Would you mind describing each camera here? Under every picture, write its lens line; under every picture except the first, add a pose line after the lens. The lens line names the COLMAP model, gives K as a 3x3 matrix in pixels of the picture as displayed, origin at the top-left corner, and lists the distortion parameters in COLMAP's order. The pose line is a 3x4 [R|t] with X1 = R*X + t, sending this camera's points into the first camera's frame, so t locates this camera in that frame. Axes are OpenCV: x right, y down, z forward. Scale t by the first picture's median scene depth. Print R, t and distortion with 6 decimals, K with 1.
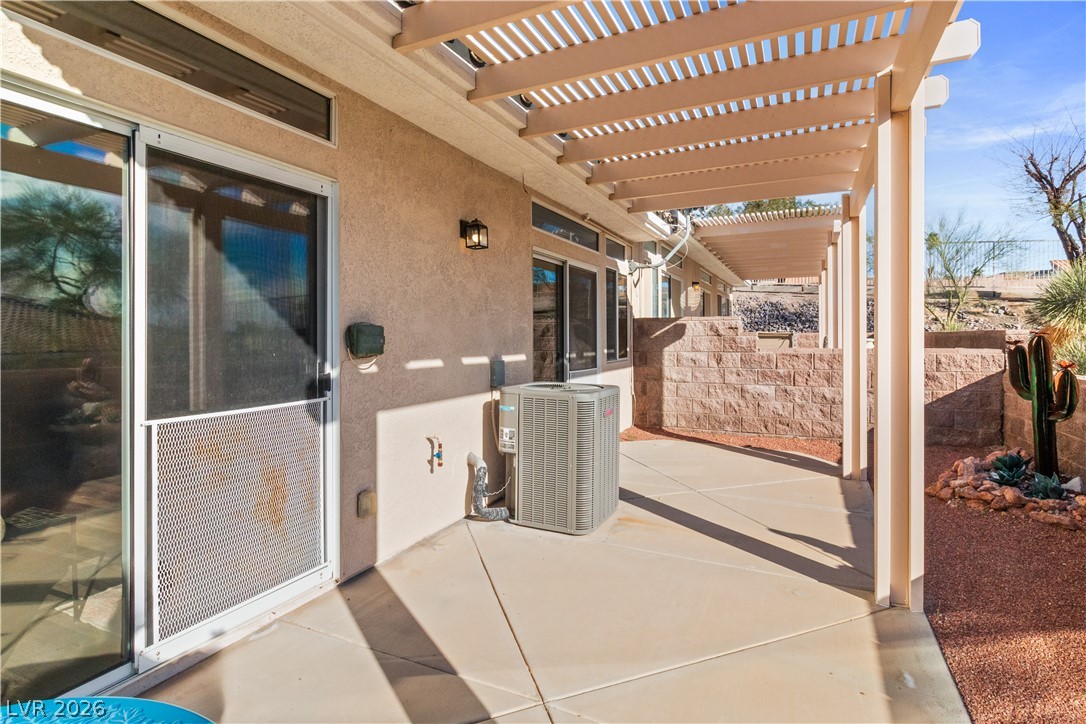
lens RADIAL K [[544.5, 0, 543.8], [0, 544.5, 338.8], [0, 0, 1]] dist [0.001460, -0.000107]
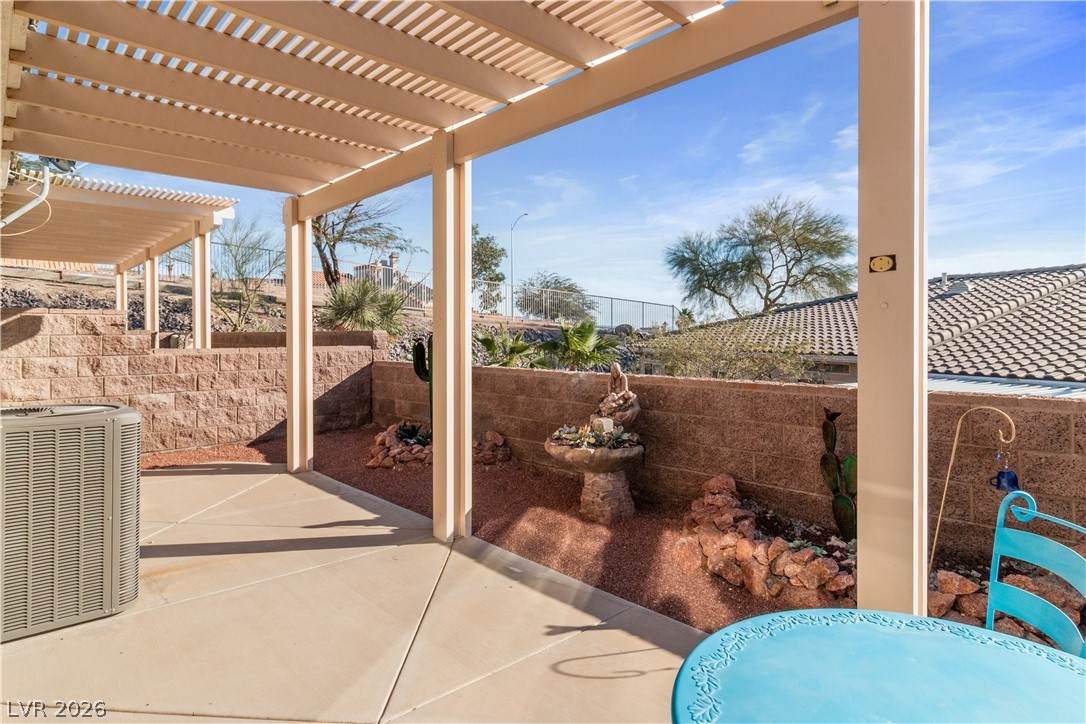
lens RADIAL K [[600.2, 0, 550.6], [0, 600.2, 340.9], [0, 0, 1]] dist [-0.001957, -0.001440]
pose [[0.356422, -0.006155, 0.934305, -0.259635], [0.005068, 0.999976, 0.004654, 0.002744], [-0.934311, 0.003076, 0.356445, 0.109275]]
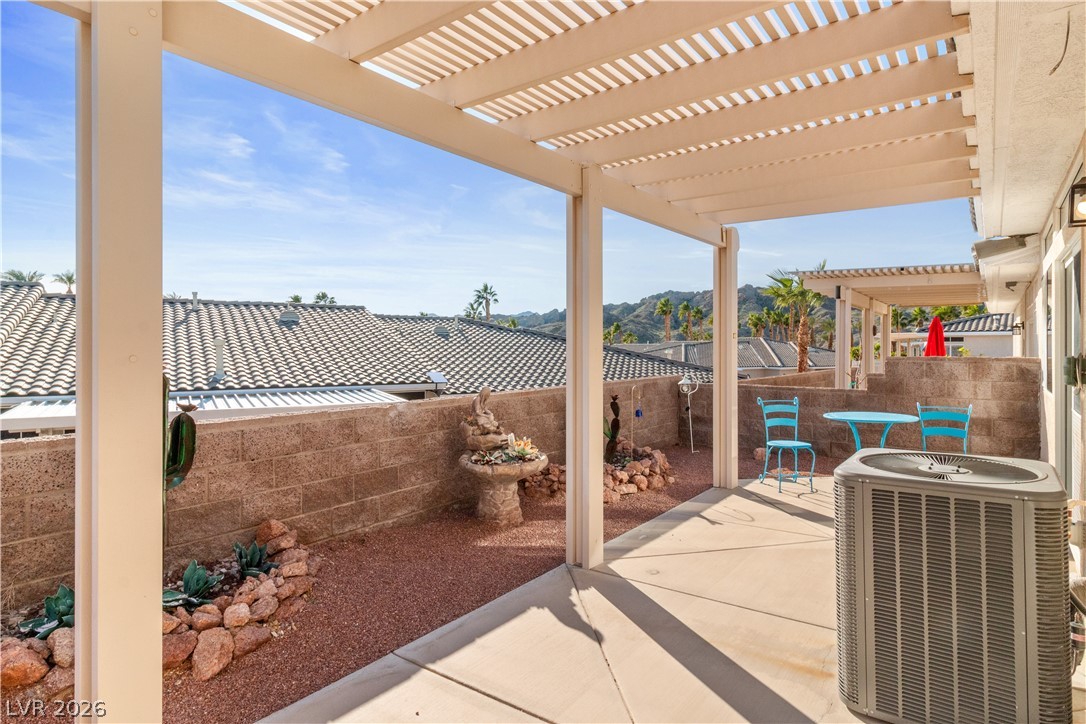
lens RADIAL K [[600.2, 0, 550.6], [0, 600.2, 340.9], [0, 0, 1]] dist [-0.001957, -0.001440]
pose [[-0.982896, 0.006660, 0.184039, 0.193599], [0.005837, 0.999970, -0.005016, -0.022100], [-0.184067, -0.003855, -0.982906, 1.038185]]
